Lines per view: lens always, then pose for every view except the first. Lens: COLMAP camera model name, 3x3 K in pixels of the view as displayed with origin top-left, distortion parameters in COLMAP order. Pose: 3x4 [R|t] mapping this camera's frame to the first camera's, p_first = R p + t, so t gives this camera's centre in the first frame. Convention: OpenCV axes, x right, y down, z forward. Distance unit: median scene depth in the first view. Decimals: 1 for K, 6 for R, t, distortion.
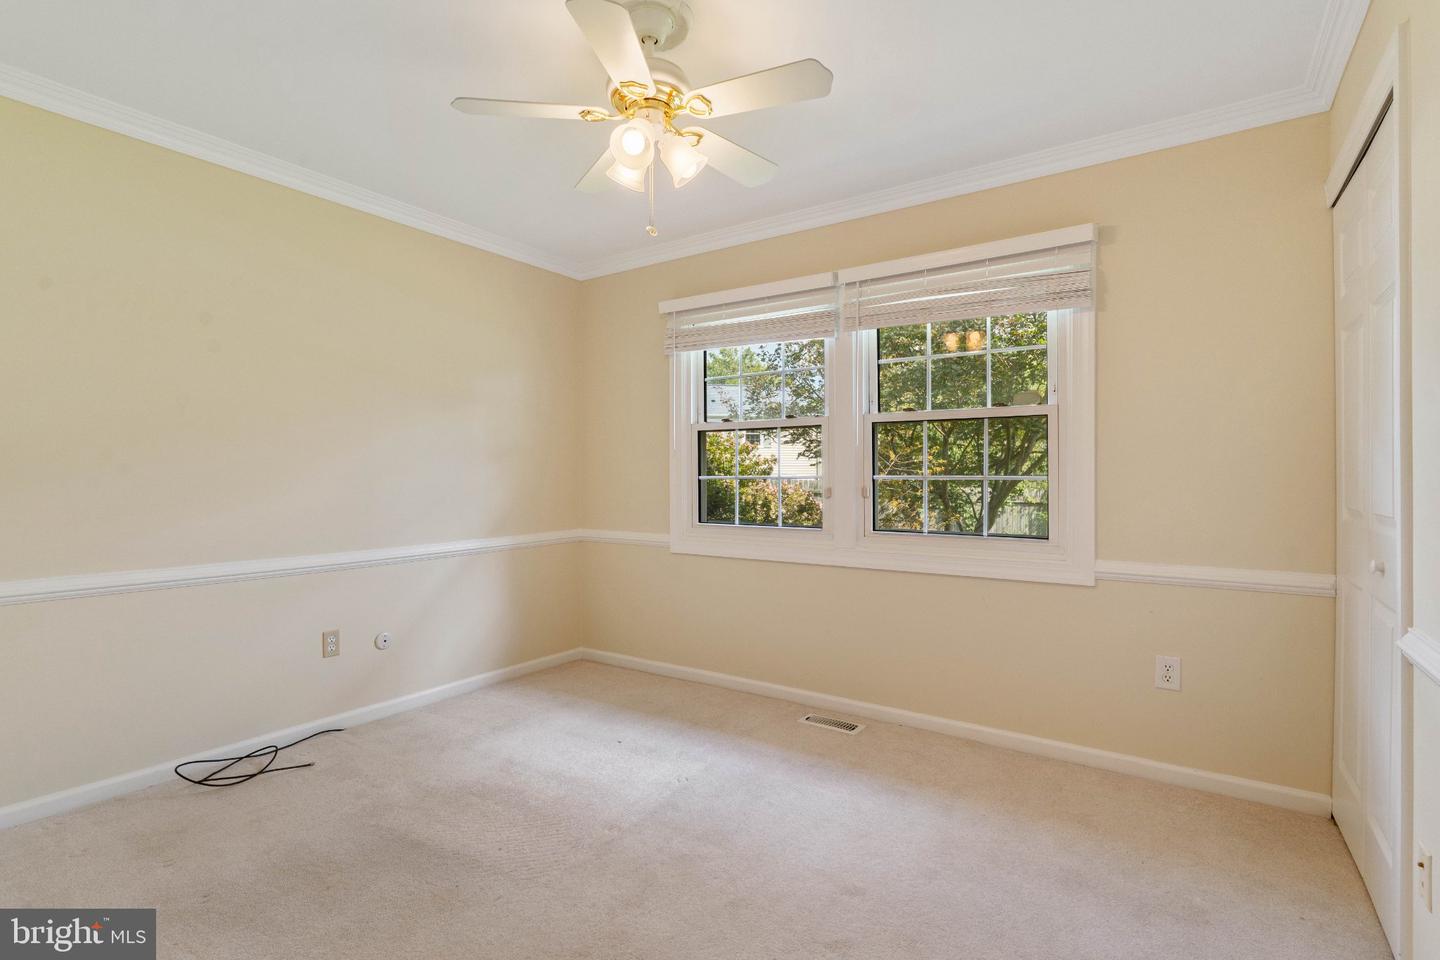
lens RADIAL K [[678.0, 0, 741.0], [0, 678.0, 488.6], [0, 0, 1]] dist [0.000499, 0.000095]
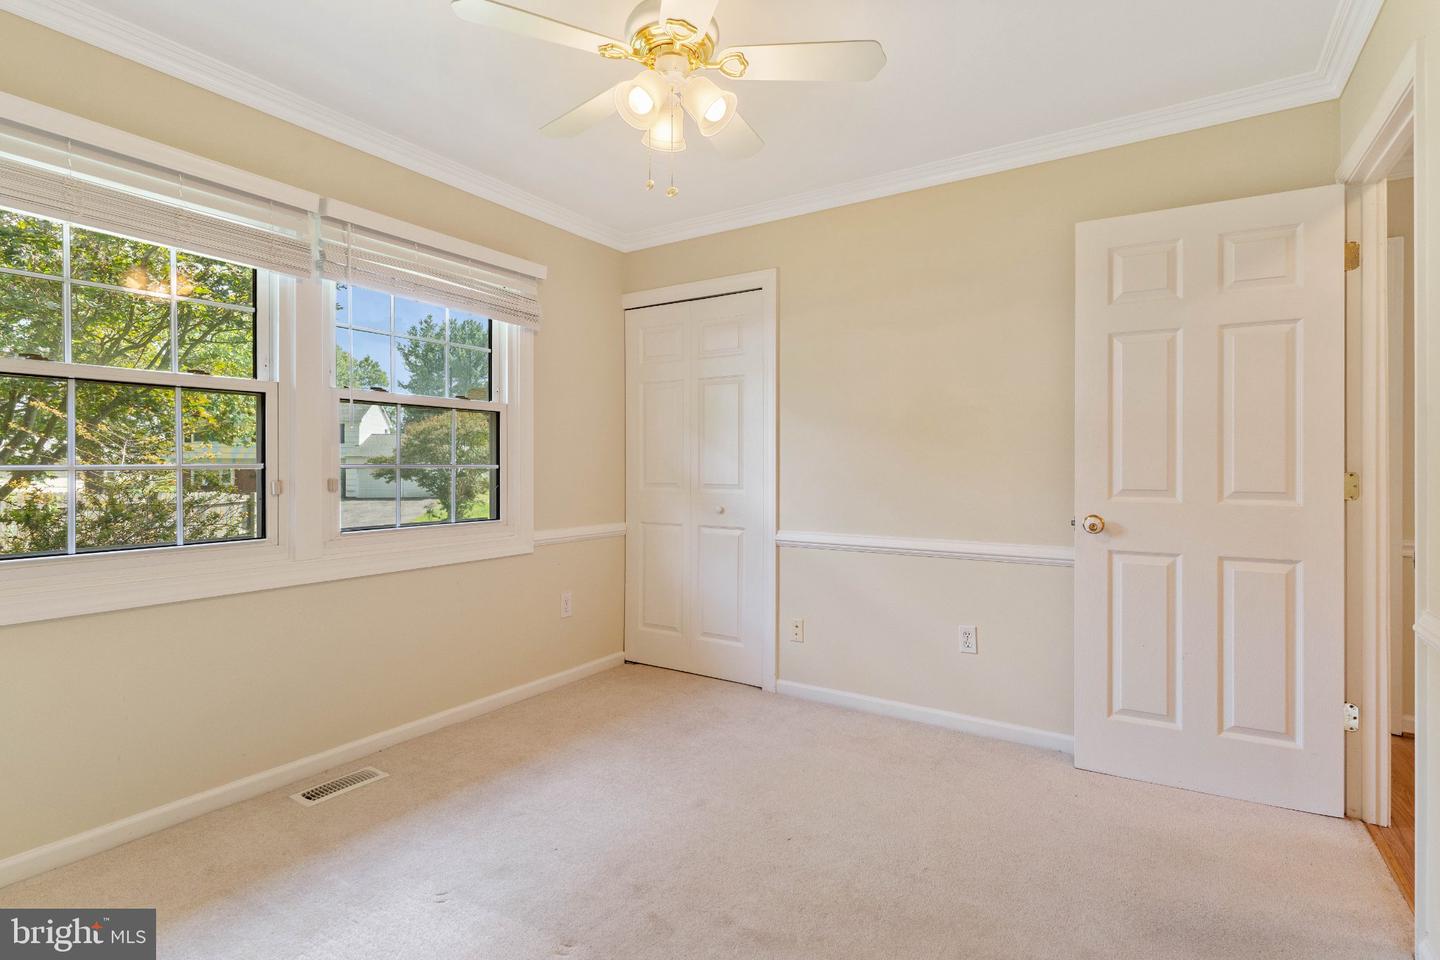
lens RADIAL K [[693.8, 0, 713.1], [0, 693.8, 469.7], [0, 0, 1]] dist [0.001390, 0.000229]
pose [[-0.006185, -0.012238, 0.999906, -0.717598], [0.009609, 0.999878, 0.012298, -0.020664], [-0.999935, 0.009685, -0.006067, 0.630250]]
